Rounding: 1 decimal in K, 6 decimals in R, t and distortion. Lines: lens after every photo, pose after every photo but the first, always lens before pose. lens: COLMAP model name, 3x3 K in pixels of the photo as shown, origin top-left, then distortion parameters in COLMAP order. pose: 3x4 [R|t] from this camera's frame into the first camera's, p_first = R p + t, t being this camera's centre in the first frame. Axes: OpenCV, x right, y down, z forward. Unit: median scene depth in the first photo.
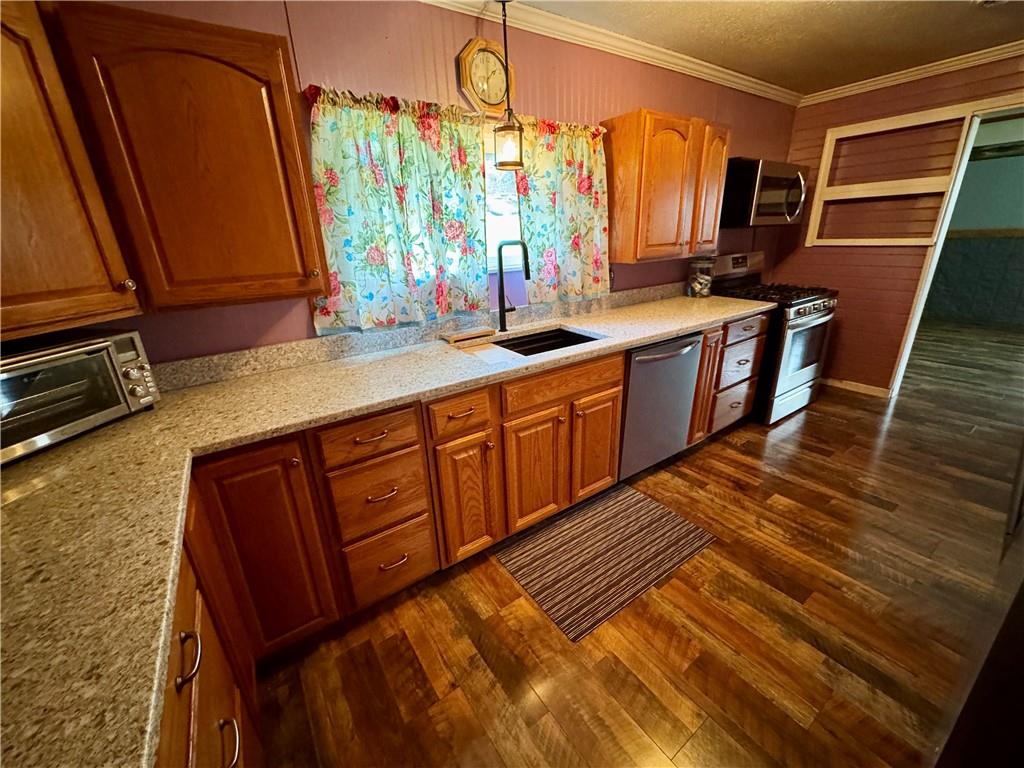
lens RADIAL K [[412.0, 0, 512.0], [0, 412.0, 384.0], [0, 0, 1]] dist [-0.011625, -0.000066]
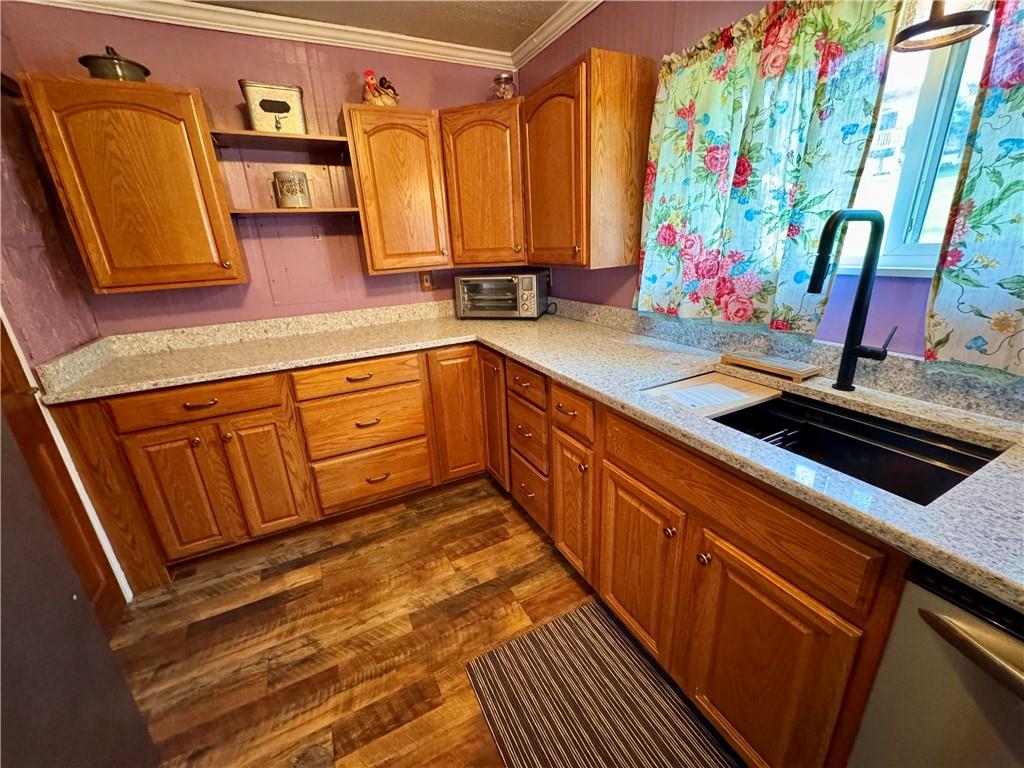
lens RADIAL K [[412.0, 0, 512.0], [0, 412.0, 384.0], [0, 0, 1]] dist [-0.011625, -0.000066]
pose [[-0.144189, 0.360857, -0.921408, 0.683159], [-0.287153, 0.875813, 0.387936, -0.284910], [0.946970, 0.320521, -0.022661, 0.821791]]
